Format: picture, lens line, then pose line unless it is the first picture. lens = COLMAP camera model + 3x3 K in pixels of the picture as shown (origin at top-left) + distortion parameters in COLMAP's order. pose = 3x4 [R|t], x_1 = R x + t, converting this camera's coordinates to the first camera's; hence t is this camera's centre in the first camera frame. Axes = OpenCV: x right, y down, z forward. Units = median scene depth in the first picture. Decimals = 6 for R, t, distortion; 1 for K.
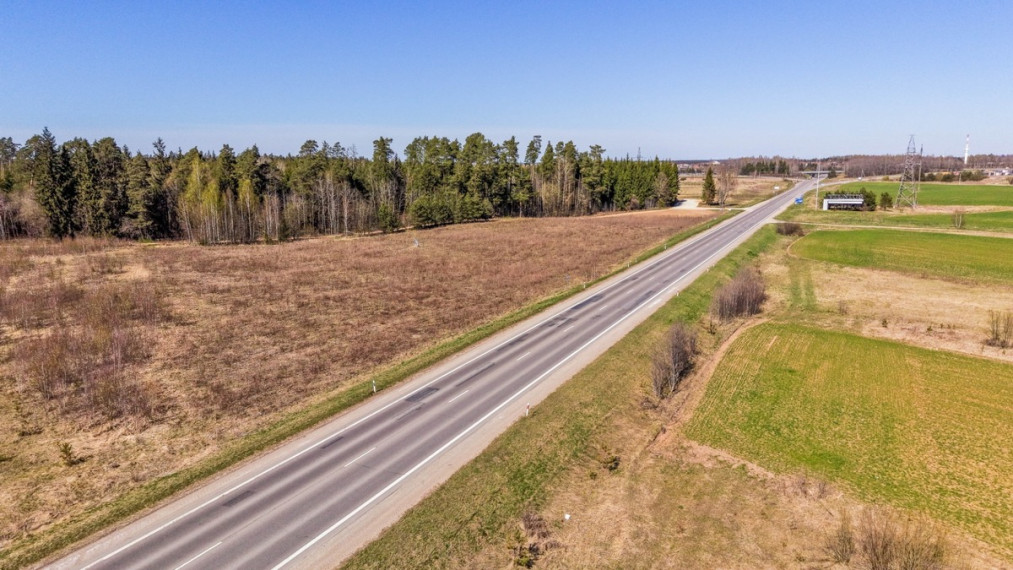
lens RADIAL K [[697.0, 0, 504.2], [0, 697.0, 282.0], [0, 0, 1]] dist [0.049362, -0.065983]
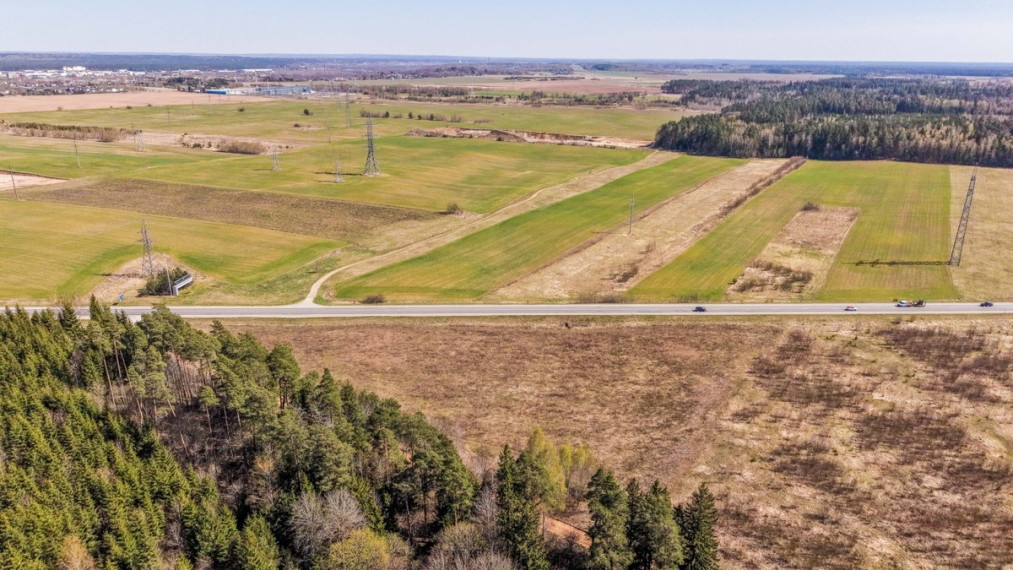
lens RADIAL K [[675.6, 0, 503.8], [0, 675.6, 284.9], [0, 0, 1]] dist [0.037758, -0.043848]
pose [[-0.456620, -0.280387, 0.844323, -2.739697], [0.144546, 0.913047, 0.381381, -1.737456], [-0.877841, 0.296190, -0.376387, 3.501435]]
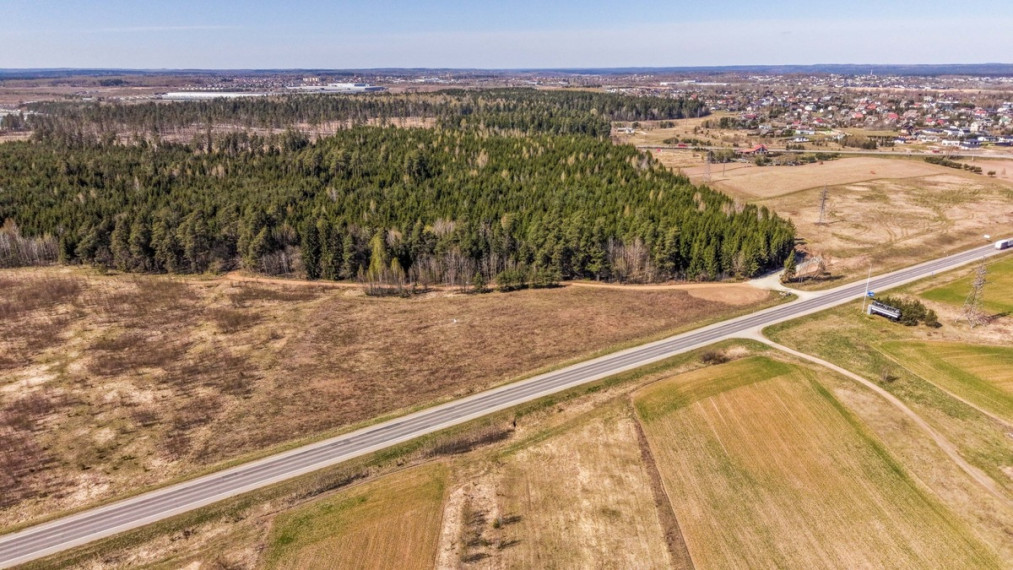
lens RADIAL K [[675.6, 0, 503.8], [0, 675.6, 284.9], [0, 0, 1]] dist [0.037758, -0.043848]
pose [[0.851884, 0.164832, -0.497115, 1.815407], [-0.088151, 0.980767, 0.174140, -1.037372], [0.516258, -0.104526, 0.850030, -0.684118]]
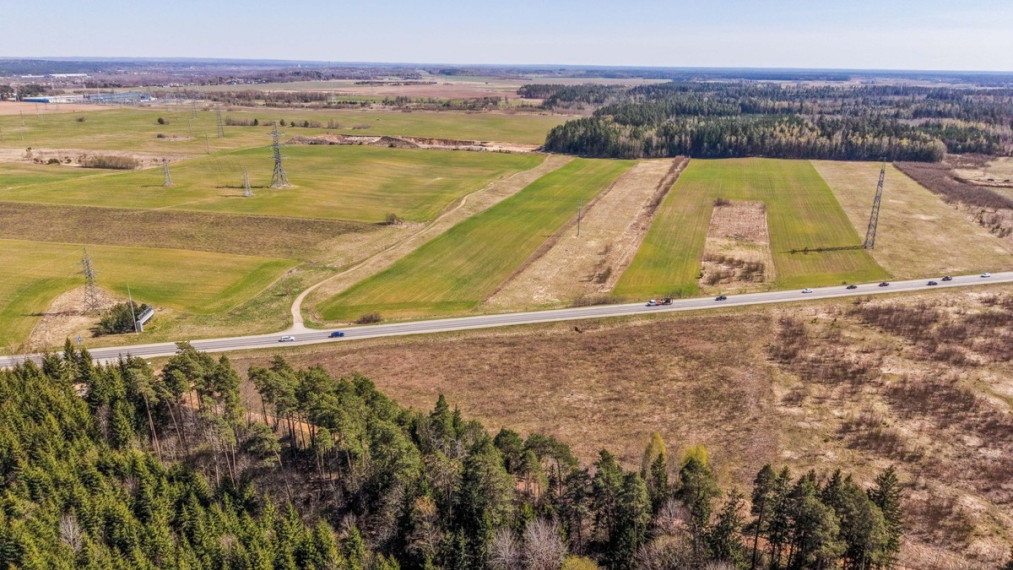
lens RADIAL K [[675.6, 0, 503.8], [0, 675.6, 284.9], [0, 0, 1]] dist [0.037758, -0.043848]
pose [[-0.643958, -0.237593, 0.727233, -2.213034], [0.122458, 0.906290, 0.404527, -1.861725], [-0.755197, 0.349554, -0.554517, 4.184553]]
